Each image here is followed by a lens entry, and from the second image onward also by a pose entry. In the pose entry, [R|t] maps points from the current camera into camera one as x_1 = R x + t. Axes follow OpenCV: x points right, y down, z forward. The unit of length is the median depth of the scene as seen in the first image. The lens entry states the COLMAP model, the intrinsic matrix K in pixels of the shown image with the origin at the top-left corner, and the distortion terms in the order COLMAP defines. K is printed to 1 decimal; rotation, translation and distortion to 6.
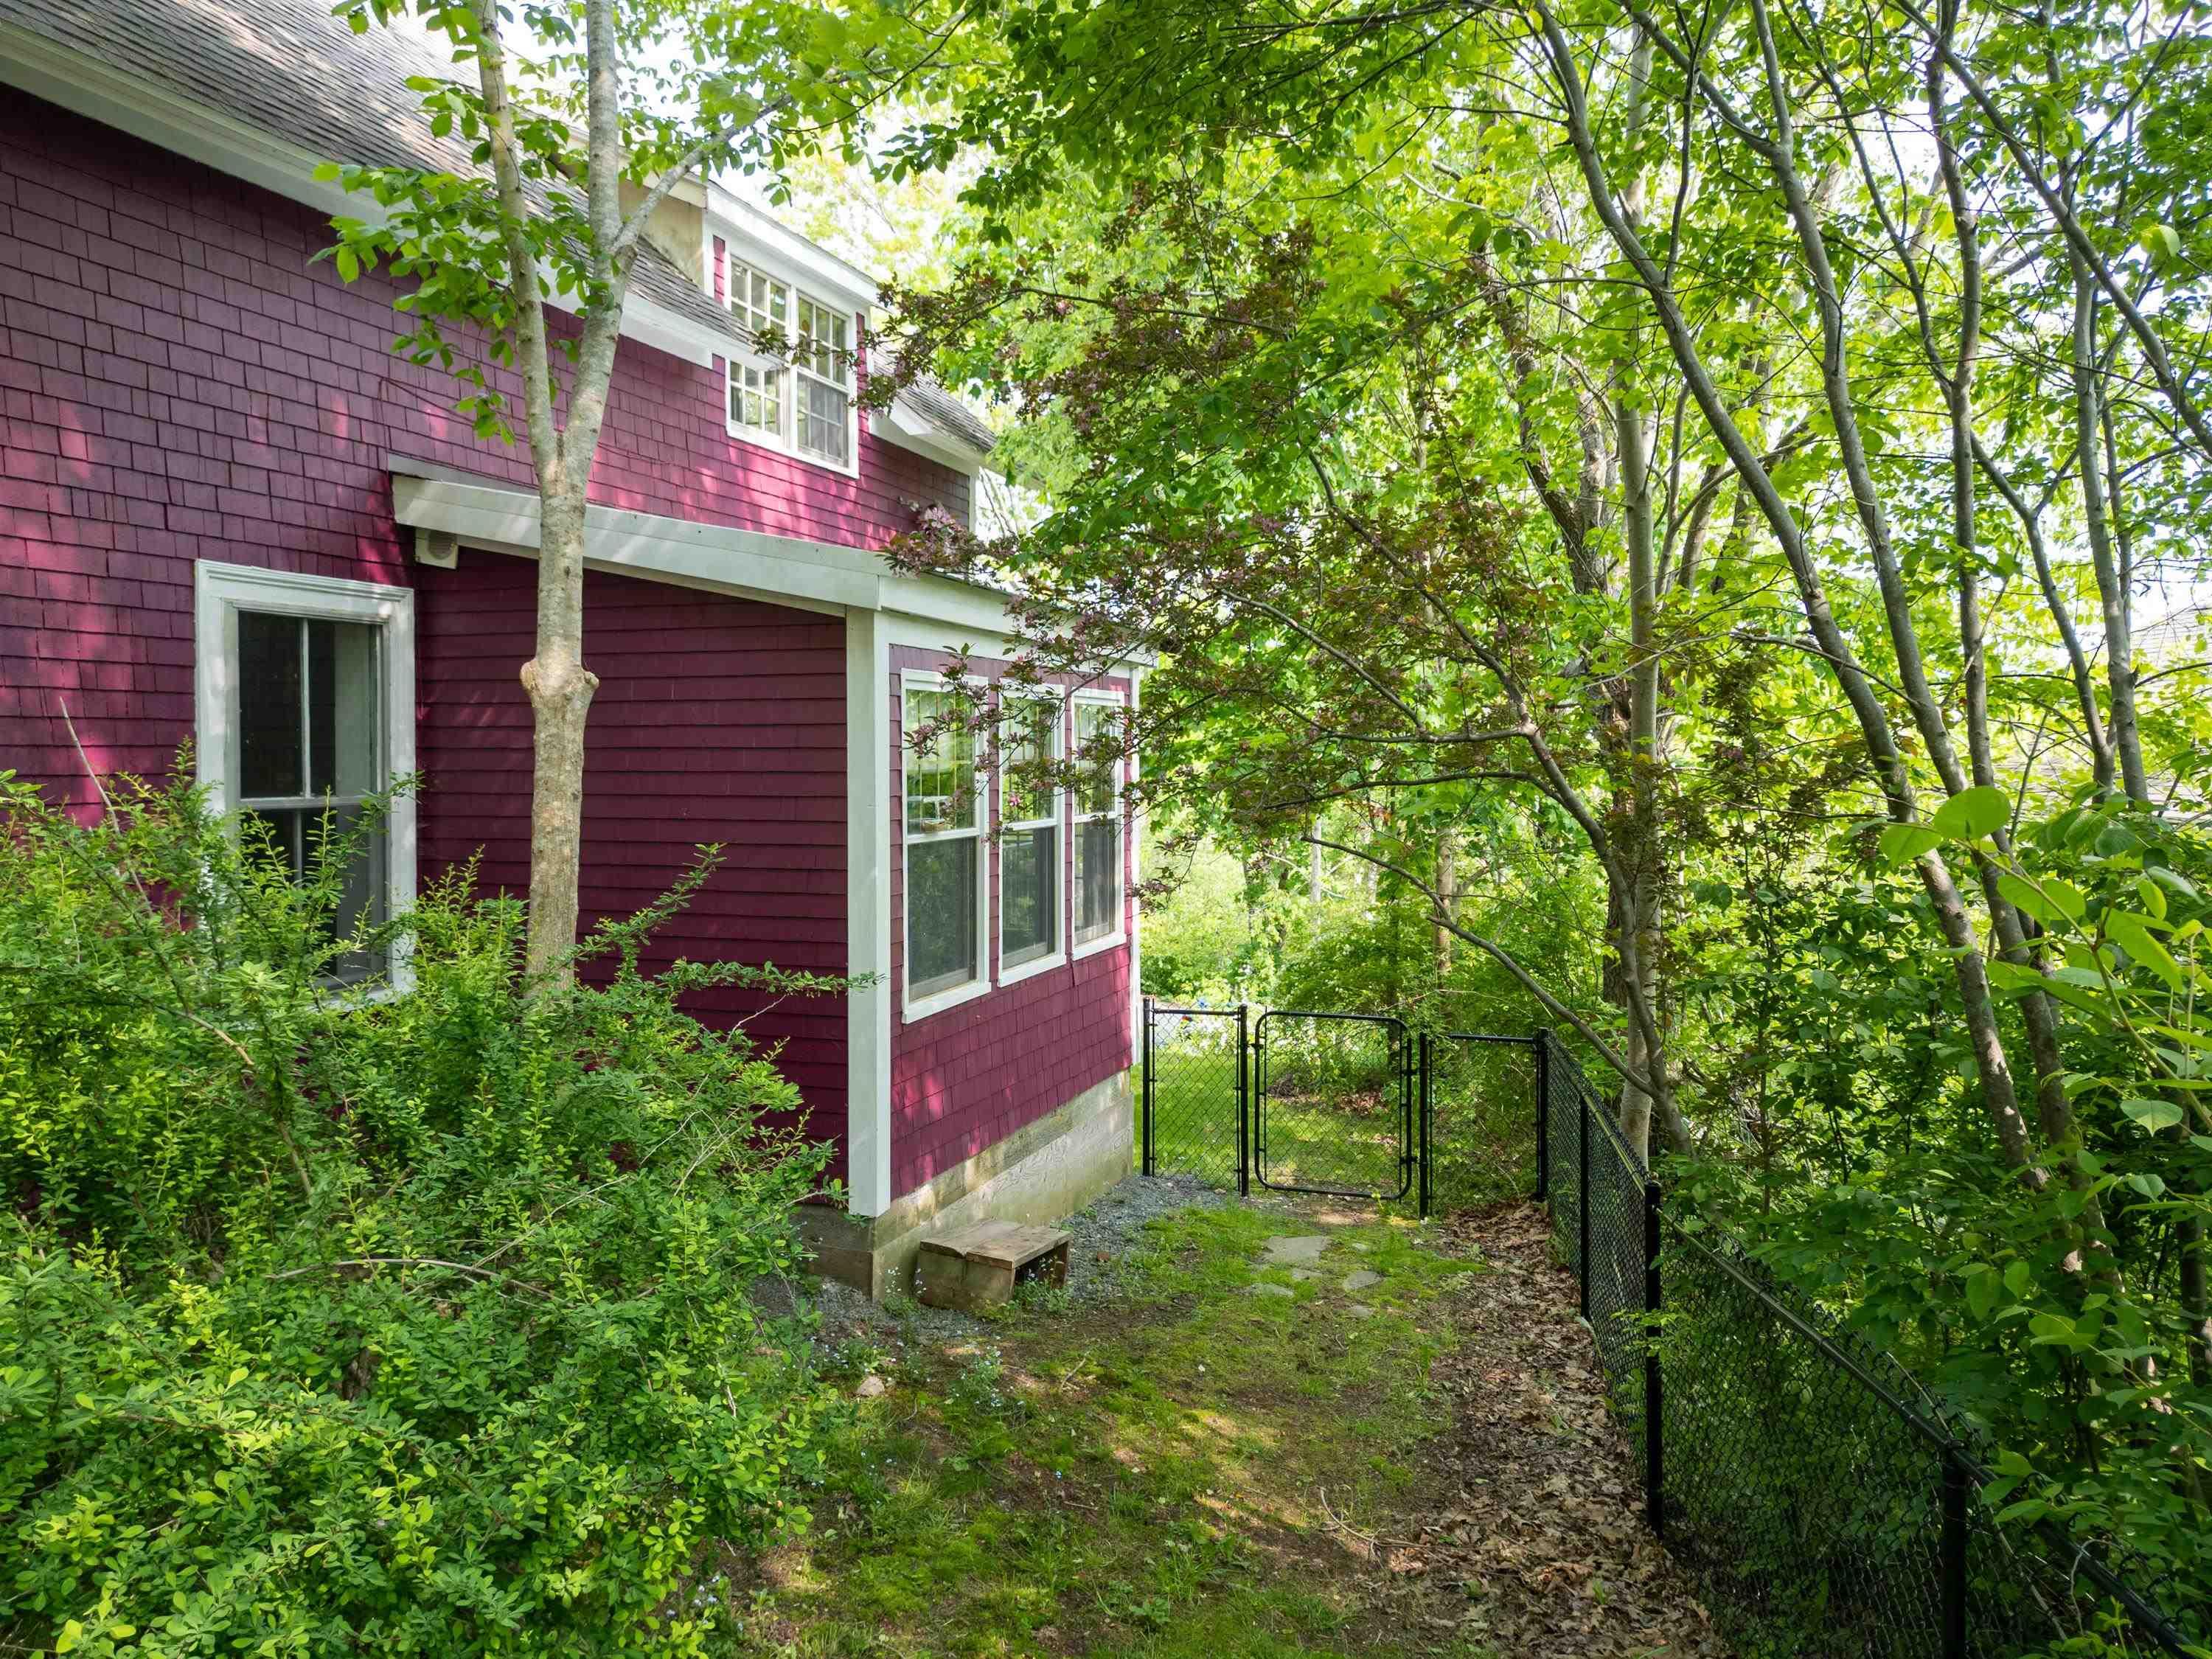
lens RADIAL K [[1565.1, 0, 1116.7], [0, 1565.1, 823.1], [0, 0, 1]] dist [0.075078, -0.062105]
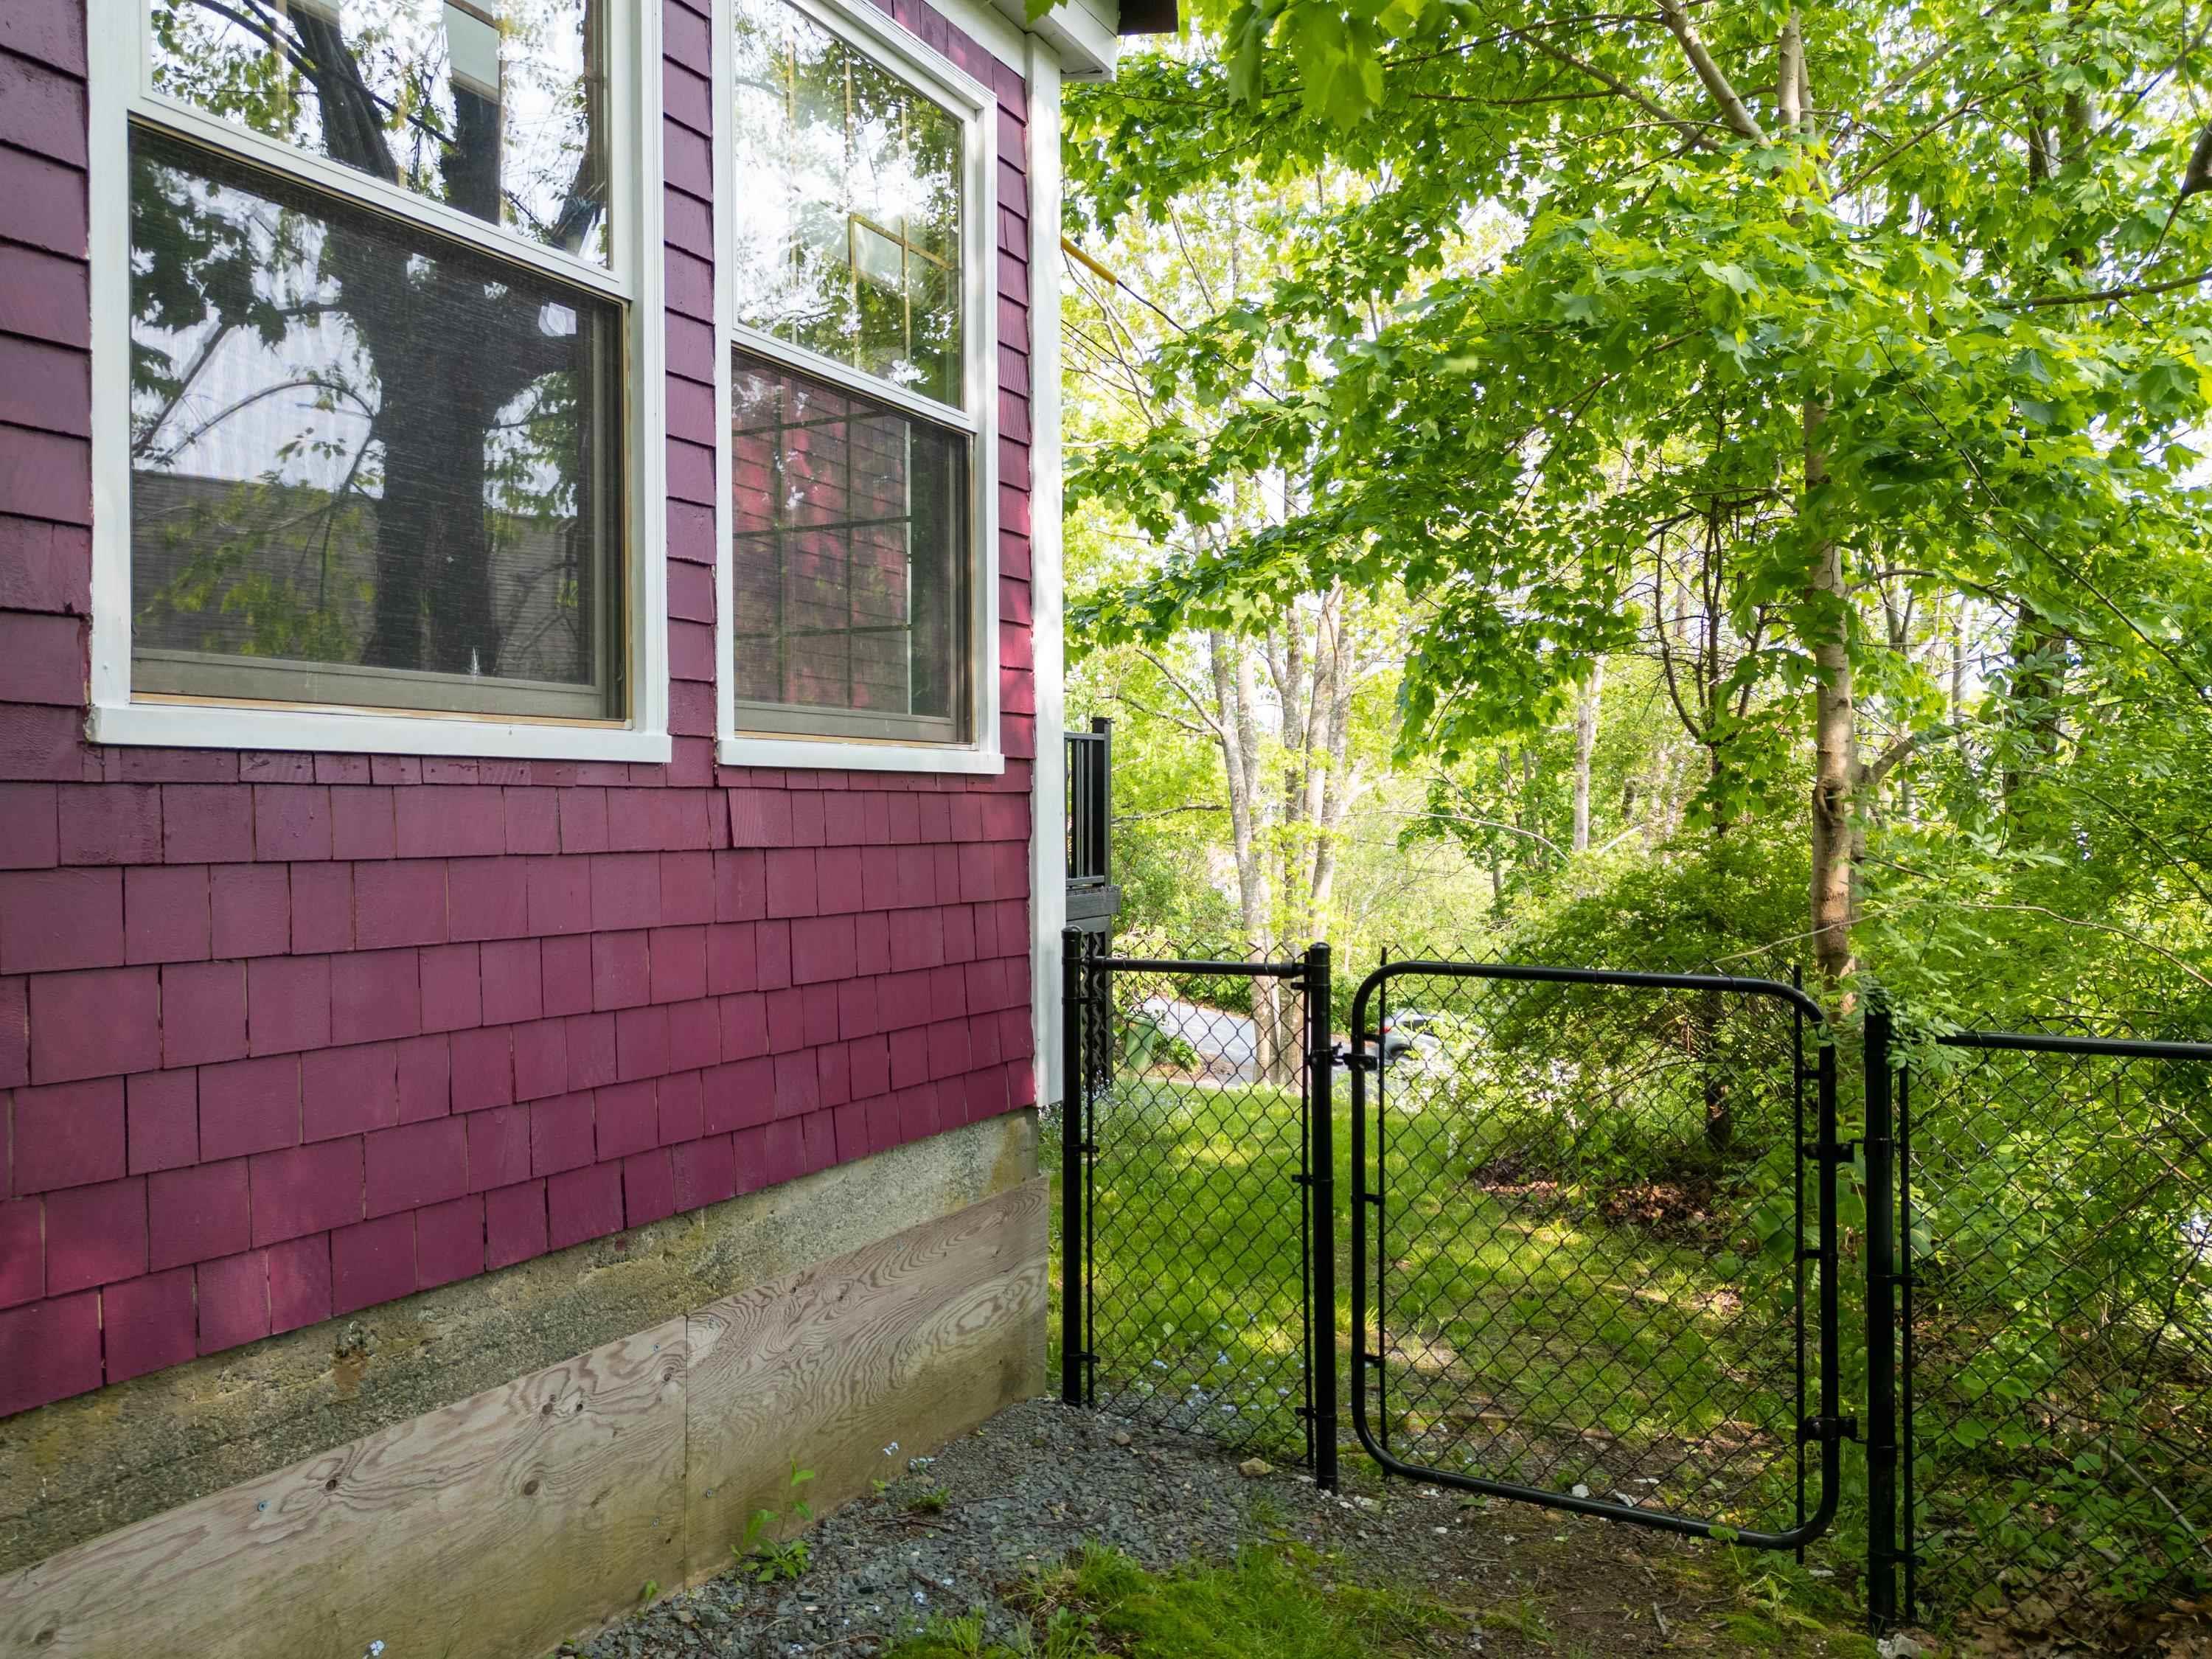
lens RADIAL K [[1565.1, 0, 1108.0], [0, 1565.1, 825.3], [0, 0, 1]] dist [0.075078, -0.062105]
pose [[0.983218, -0.009149, -0.182206, 0.099197], [0.003470, 0.999499, -0.031458, 0.099319], [0.182402, 0.030298, 0.982757, 0.636932]]
